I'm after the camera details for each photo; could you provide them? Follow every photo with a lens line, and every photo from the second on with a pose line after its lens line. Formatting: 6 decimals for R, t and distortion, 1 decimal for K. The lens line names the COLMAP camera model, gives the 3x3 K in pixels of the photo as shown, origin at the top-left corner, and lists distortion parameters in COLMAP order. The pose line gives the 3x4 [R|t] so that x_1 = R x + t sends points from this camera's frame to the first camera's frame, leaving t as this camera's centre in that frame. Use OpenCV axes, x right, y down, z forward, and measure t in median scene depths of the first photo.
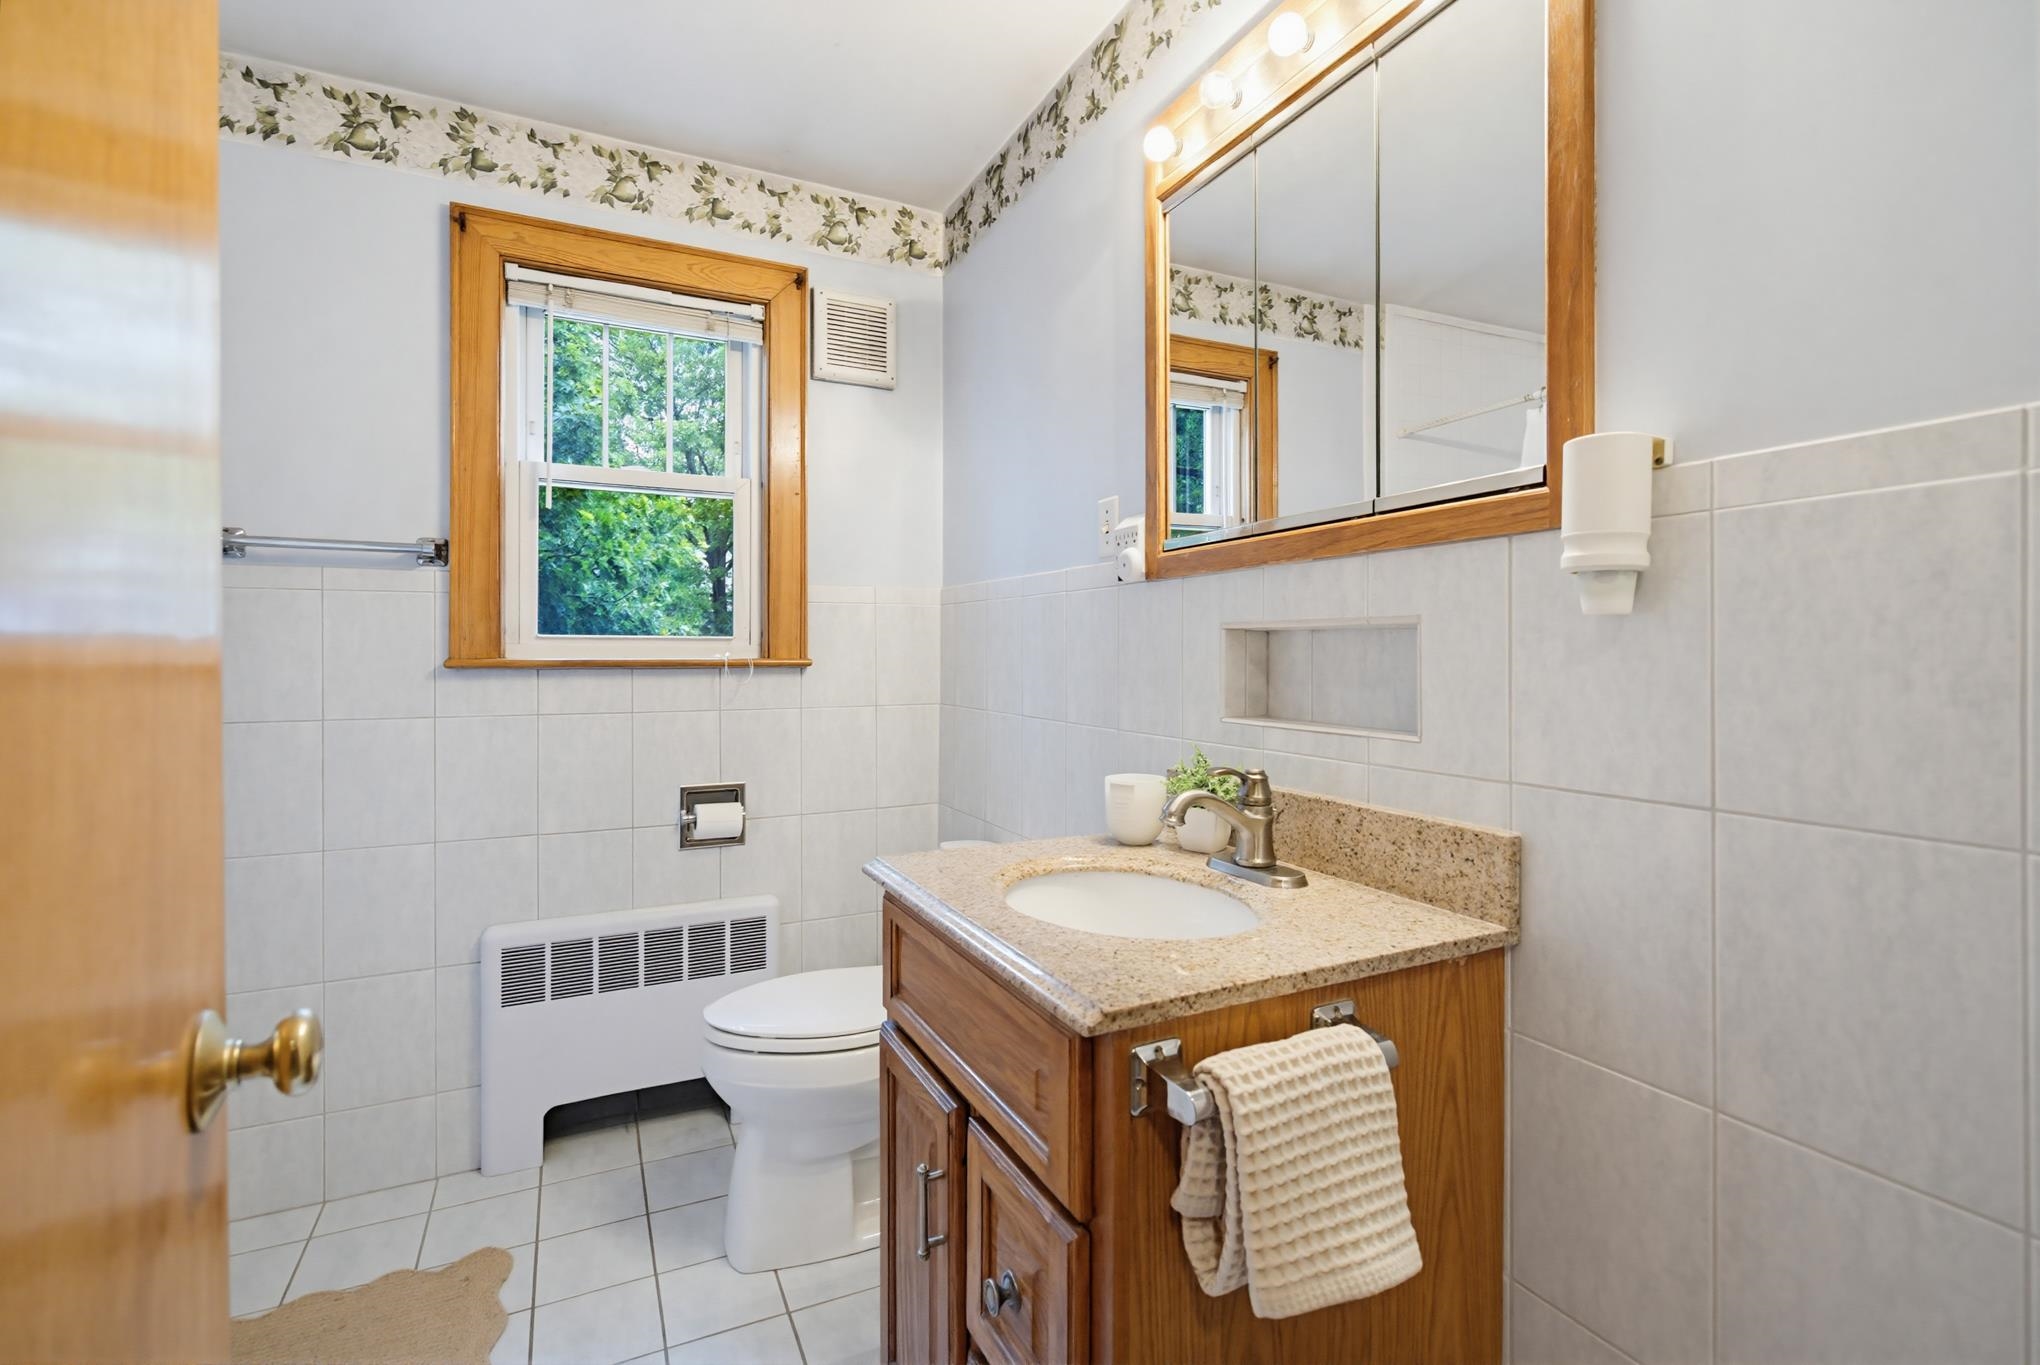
lens RADIAL K [[924.7, 0, 1014.5], [0, 924.7, 677.7], [0, 0, 1]] dist [0.002584, -0.000094]
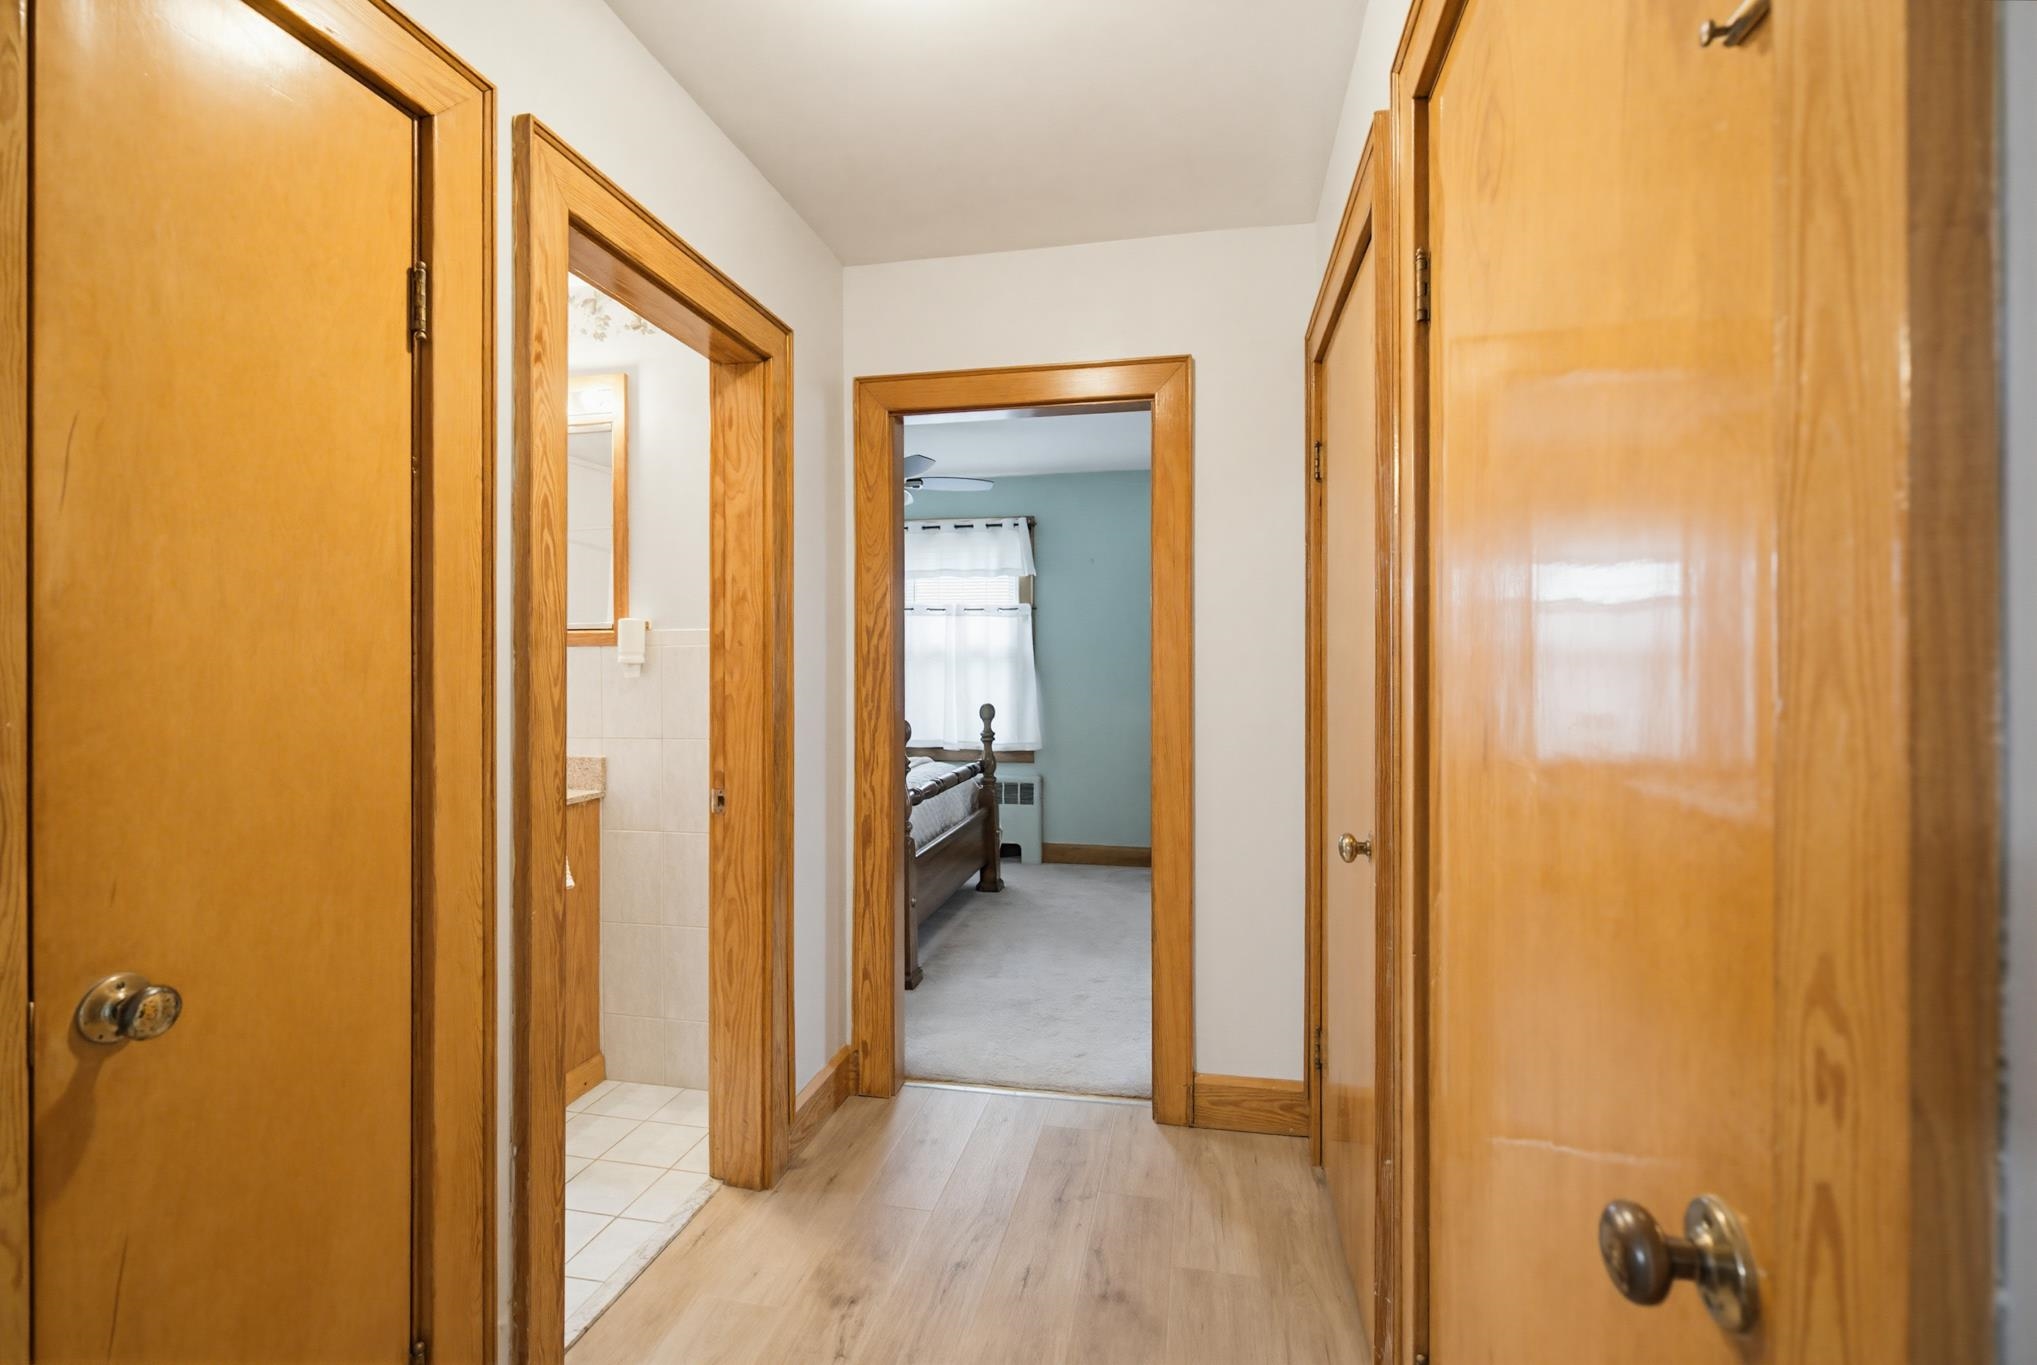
lens RADIAL K [[923.3, 0, 1012.9], [0, 923.3, 668.0], [0, 0, 1]] dist [0.002584, -0.000094]
pose [[0.604323, -0.005333, 0.796722, -0.981022], [0.005659, 0.999981, 0.002401, -0.096793], [-0.796720, 0.003058, 0.604341, -1.758118]]
